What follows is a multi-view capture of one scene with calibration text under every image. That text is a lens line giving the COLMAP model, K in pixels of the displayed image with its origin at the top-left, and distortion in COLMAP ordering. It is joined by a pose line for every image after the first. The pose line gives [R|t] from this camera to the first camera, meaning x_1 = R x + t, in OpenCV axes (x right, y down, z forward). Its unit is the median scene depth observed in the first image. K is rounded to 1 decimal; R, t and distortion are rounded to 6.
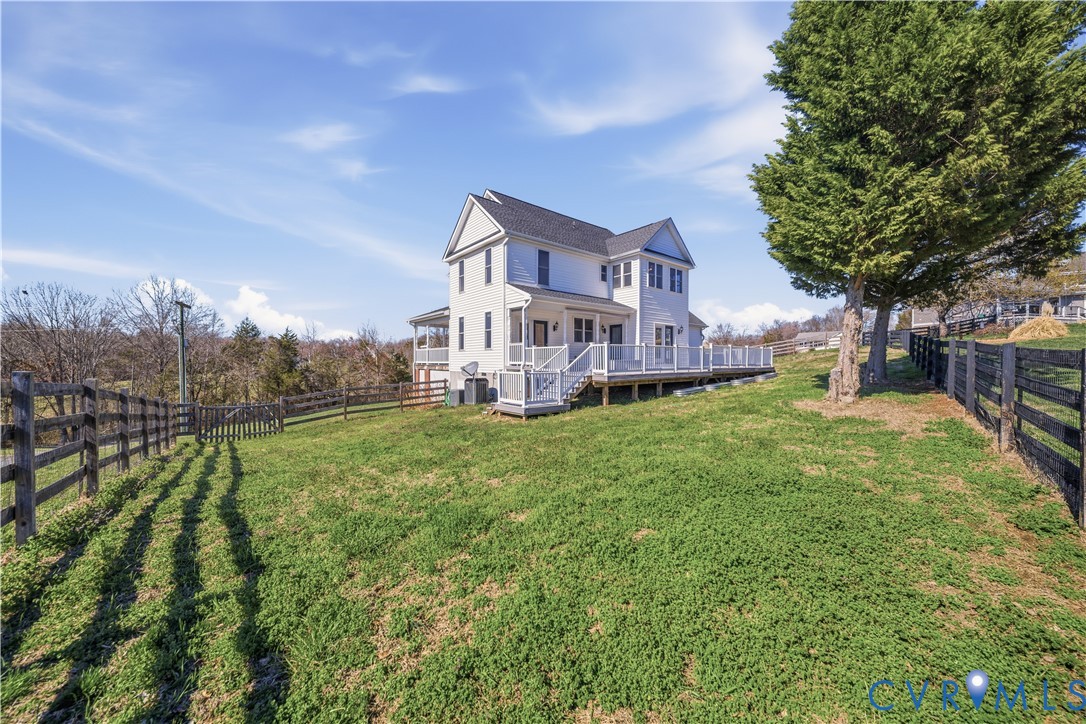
lens RADIAL K [[381.0, 0, 539.5], [0, 381.0, 361.6], [0, 0, 1]] dist [0.000845, -0.000220]
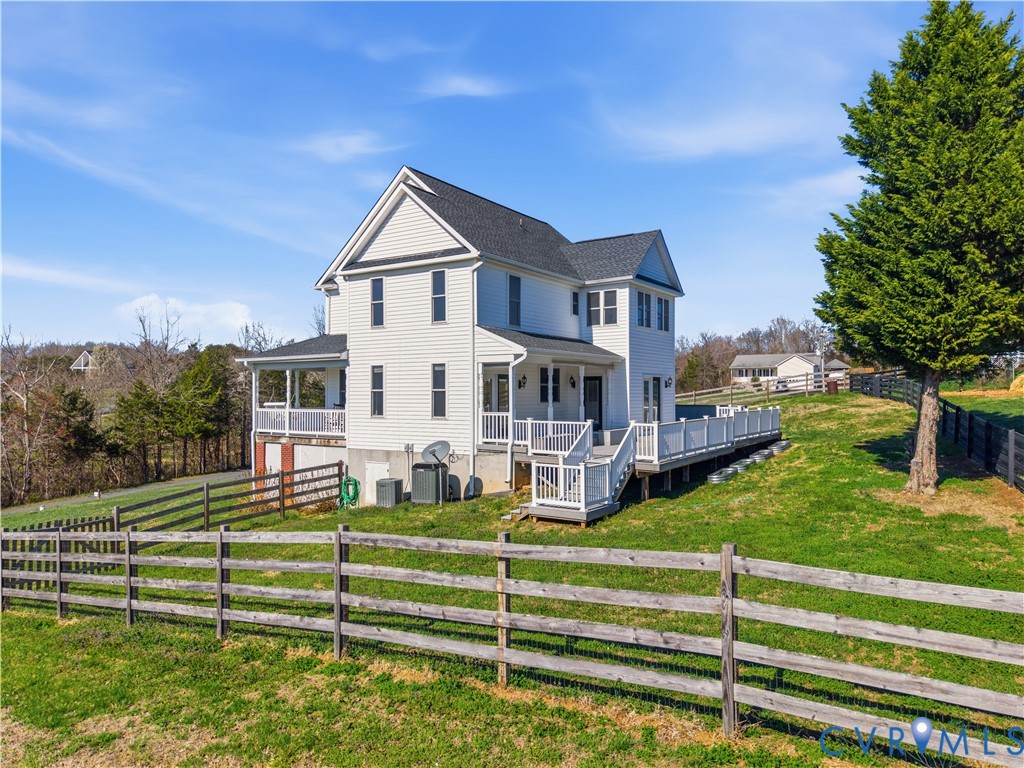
lens RADIAL K [[677.6, 0, 516.3], [0, 677.6, 388.4], [0, 0, 1]] dist [0.034219, -0.010337]
pose [[0.955478, -0.000572, 0.295061, -0.357532], [0.003575, 0.999947, -0.009639, -0.074027], [-0.295039, 0.010265, 0.955430, -0.188114]]
